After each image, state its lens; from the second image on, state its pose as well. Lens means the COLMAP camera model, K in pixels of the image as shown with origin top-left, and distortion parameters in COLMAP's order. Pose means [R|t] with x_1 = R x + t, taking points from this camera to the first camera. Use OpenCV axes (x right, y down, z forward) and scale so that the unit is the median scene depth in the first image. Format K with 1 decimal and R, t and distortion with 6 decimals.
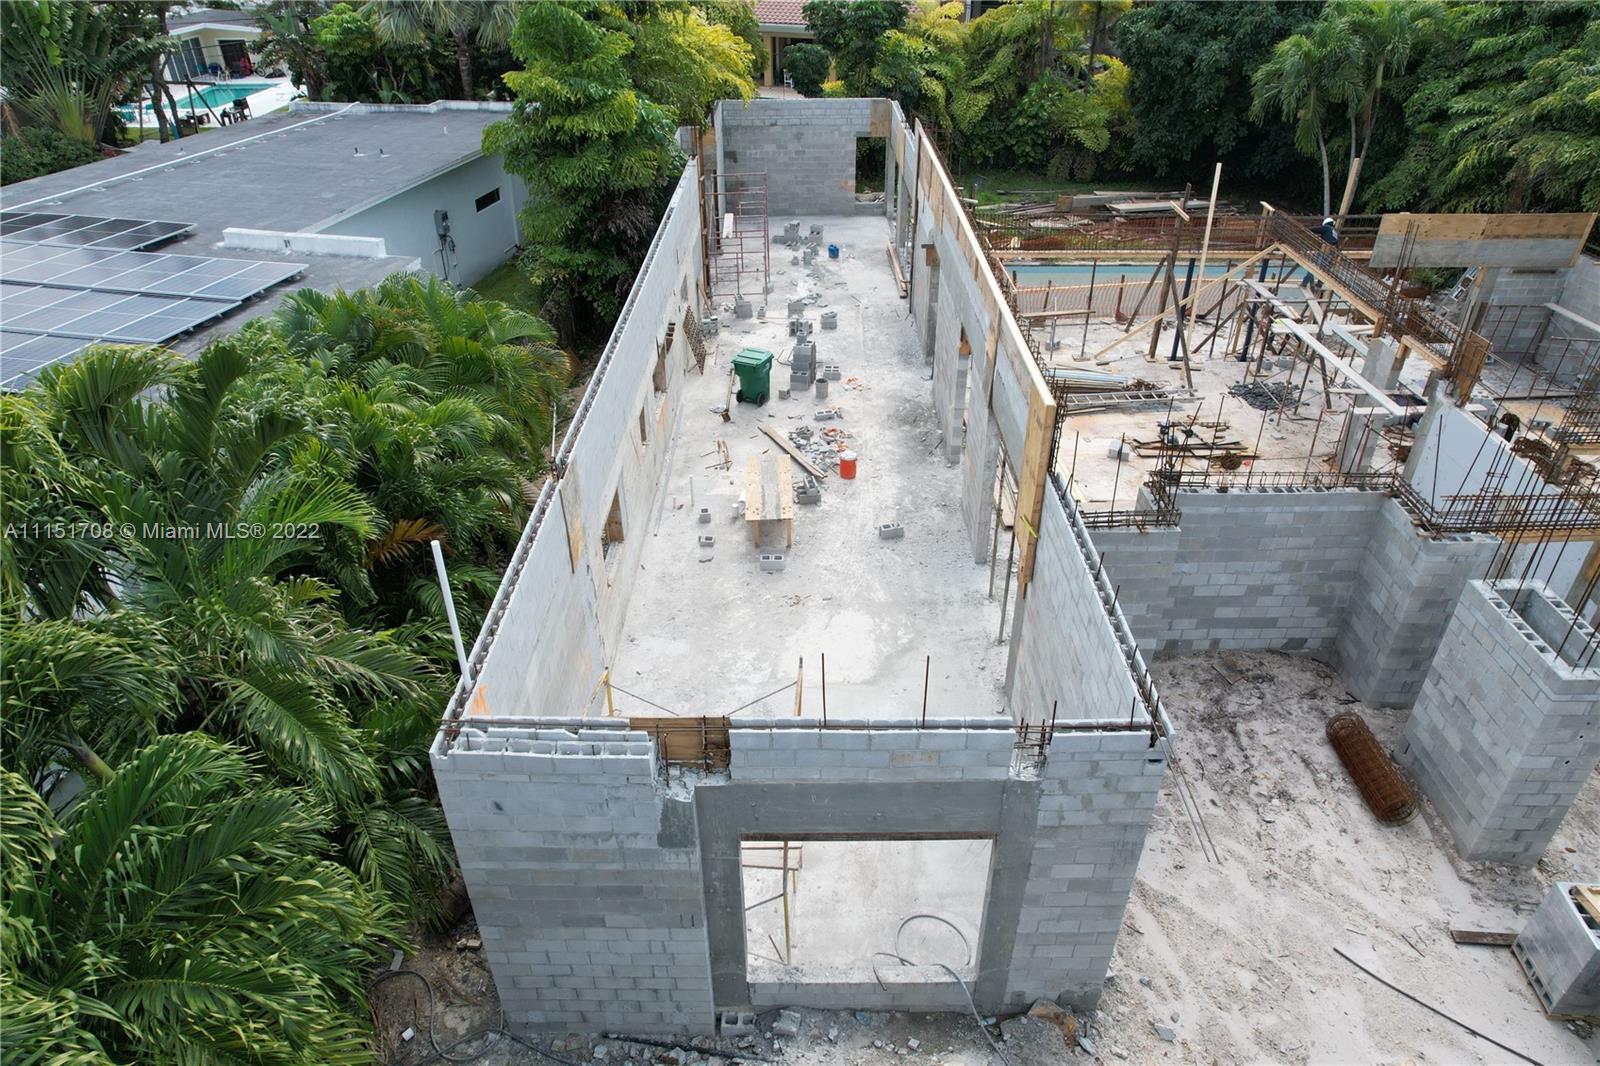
lens RADIAL K [[1018.1, 0, 800.0], [0, 1018.1, 533.0], [0, 0, 1]] dist [-0.081500, 0.066841]
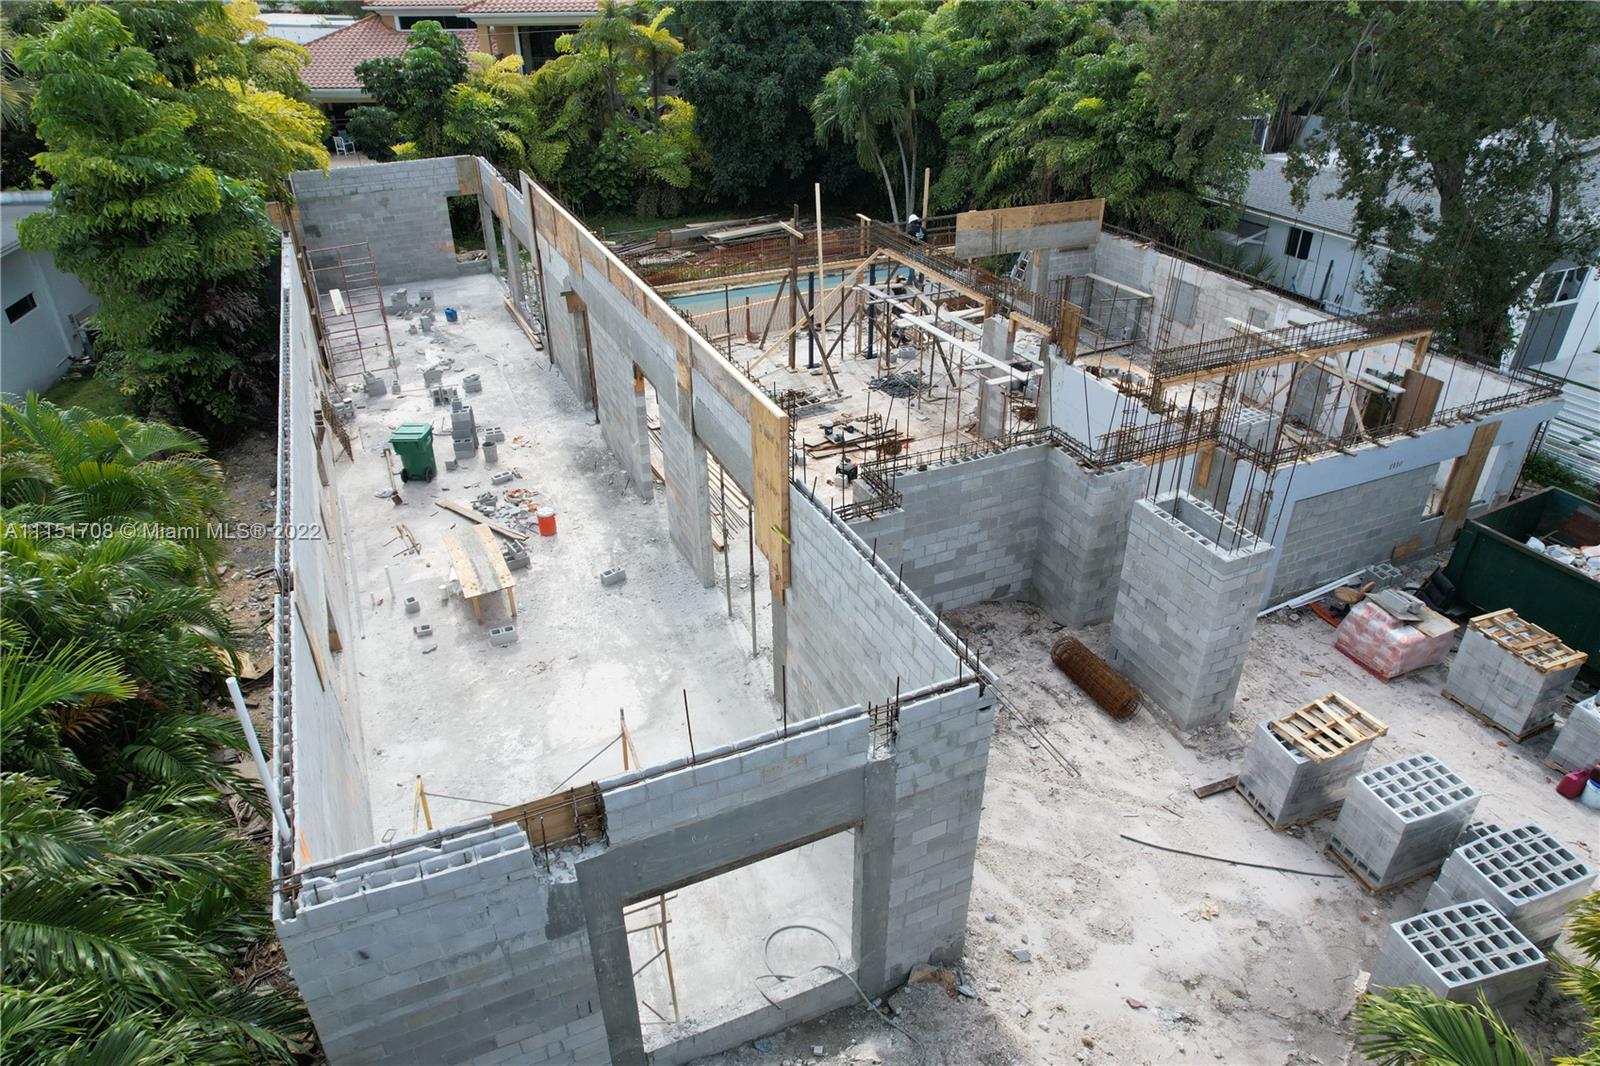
lens RADIAL K [[1018.1, 0, 800.0], [0, 1018.1, 533.0], [0, 0, 1]] dist [-0.081500, 0.066841]
pose [[0.911144, -0.206525, 0.356601, -0.075341], [0.221499, 0.975160, -0.001184, -0.001470], [-0.347498, 0.080065, 0.934256, 0.009117]]
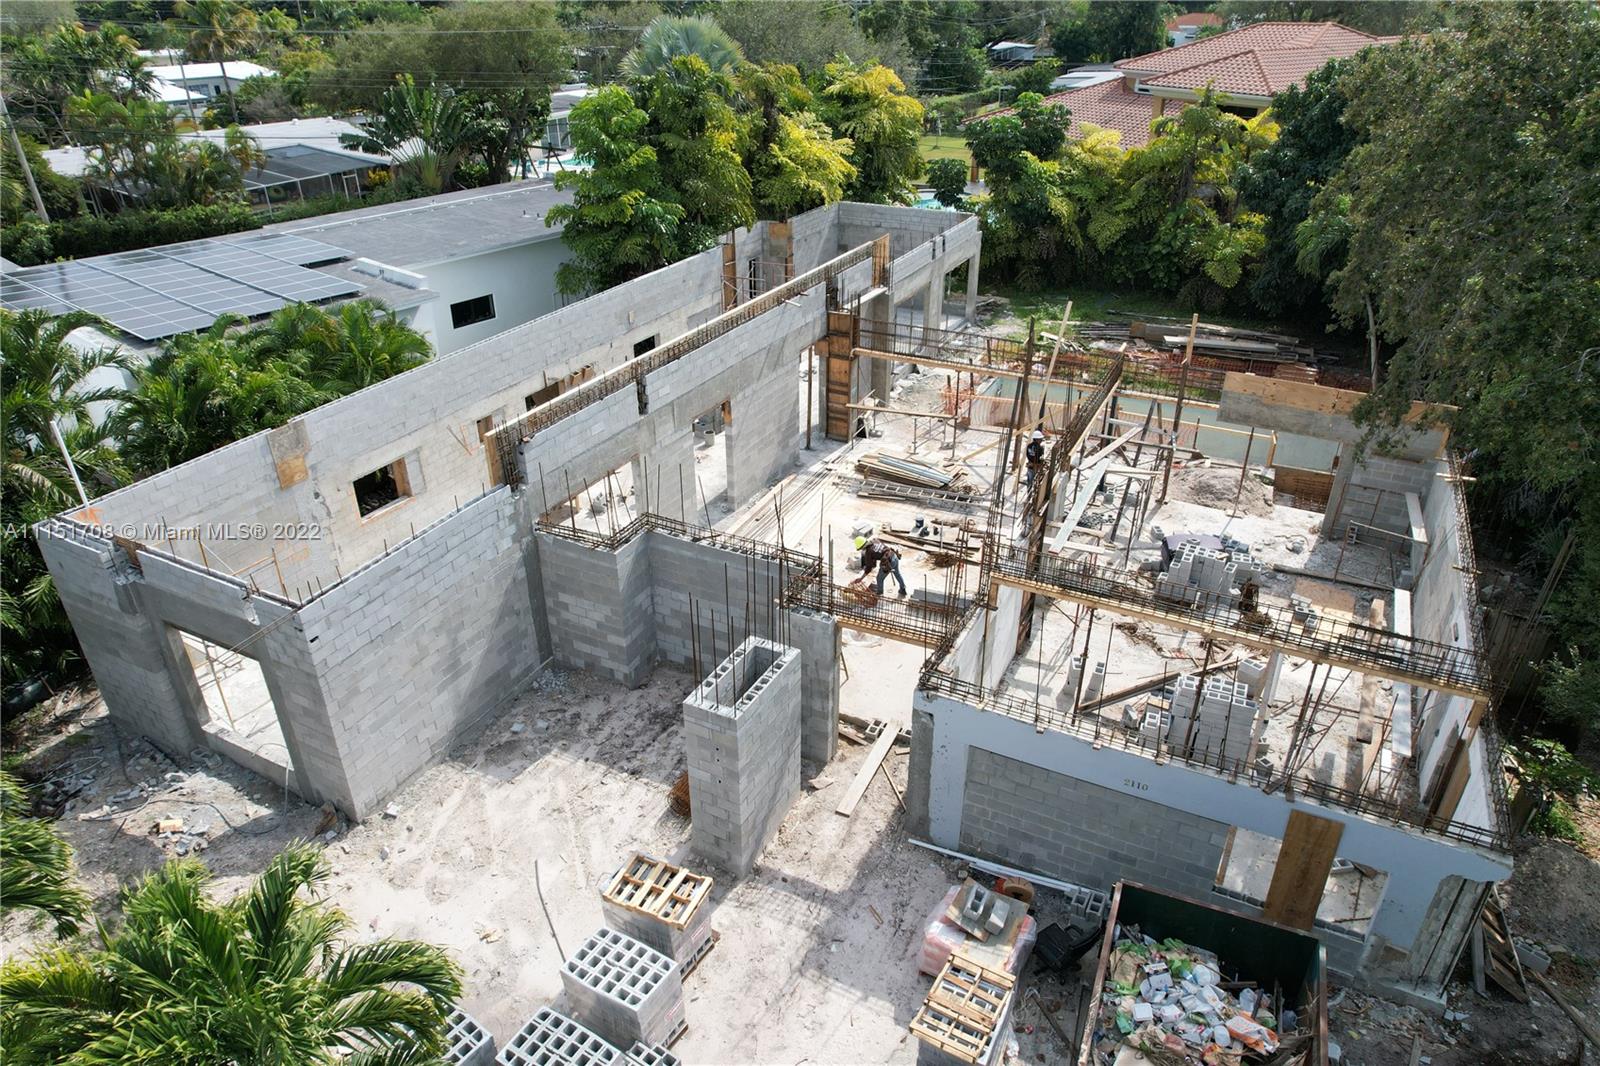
lens RADIAL K [[1018.1, 0, 800.0], [0, 1018.1, 533.0], [0, 0, 1]] dist [-0.081500, 0.066841]
pose [[0.894789, 0.217991, -0.389657, 0.694425], [-0.244078, 0.969587, -0.018058, -0.040247], [0.373870, 0.111265, 0.920783, -0.091962]]
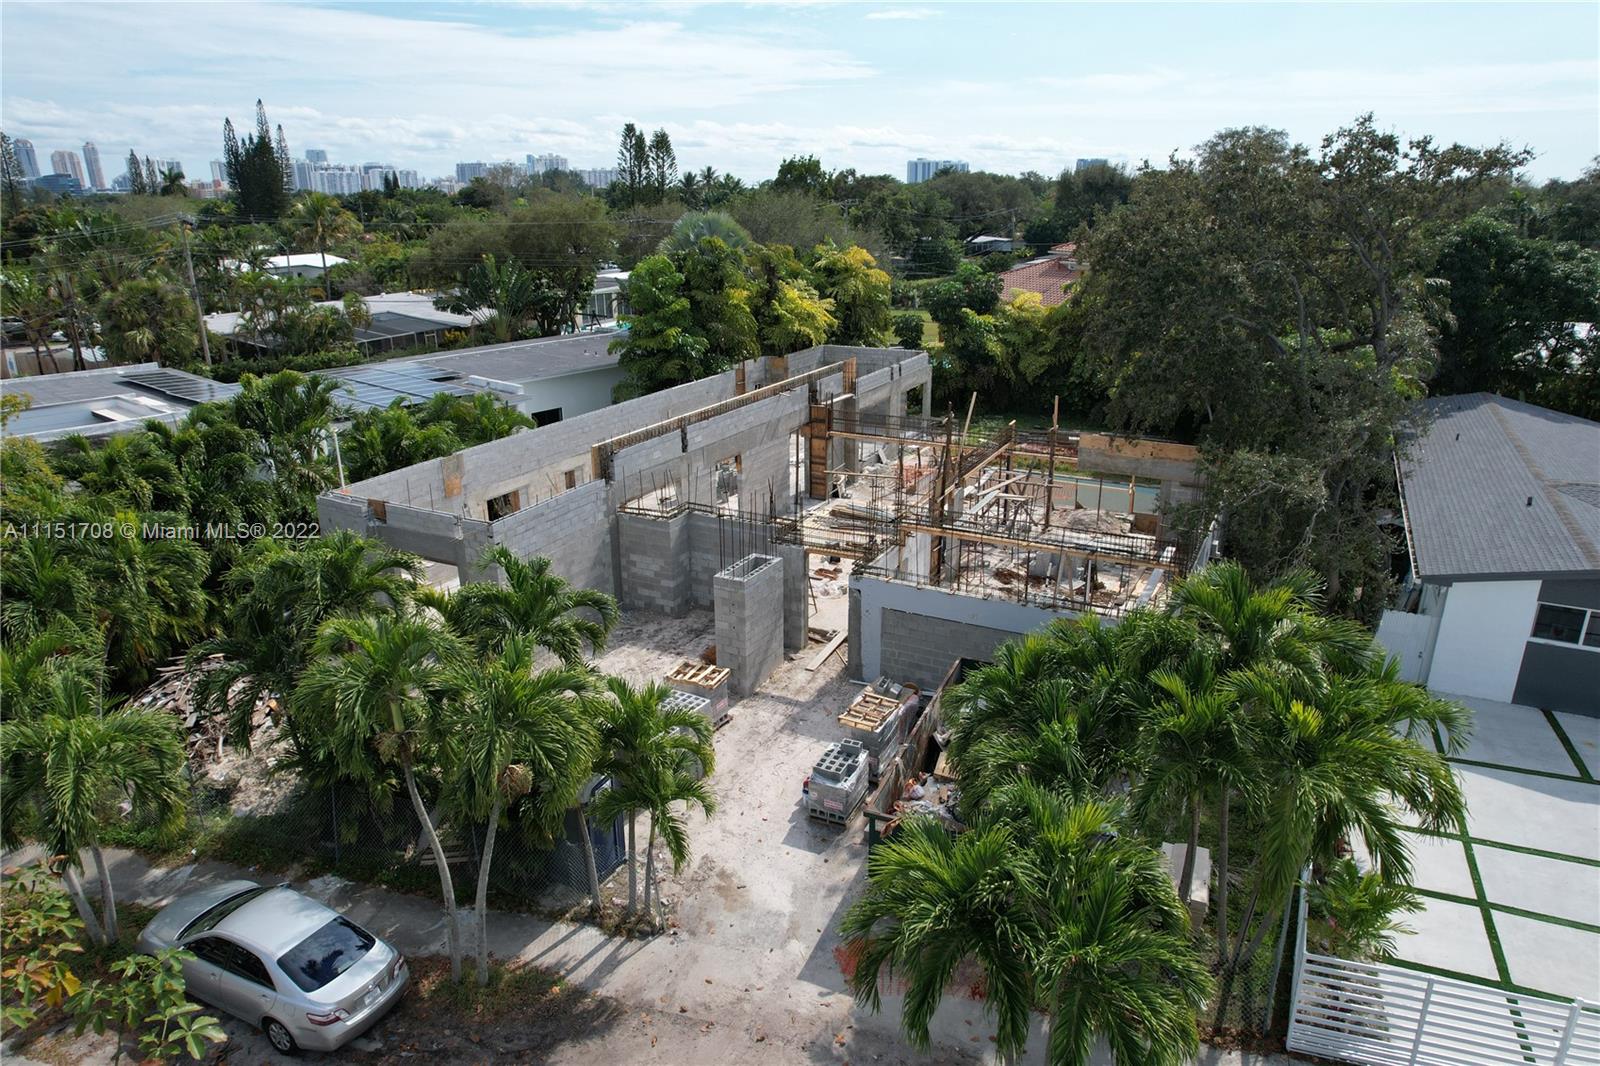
lens RADIAL K [[1003.6, 0, 800.0], [0, 1003.6, 533.0], [0, 0, 1]] dist [-0.065402, -0.001516]
pose [[0.892429, 0.149130, -0.425828, 0.952008], [-0.245093, 0.952638, -0.180027, 0.205668], [0.378813, 0.265029, 0.886713, -0.474787]]
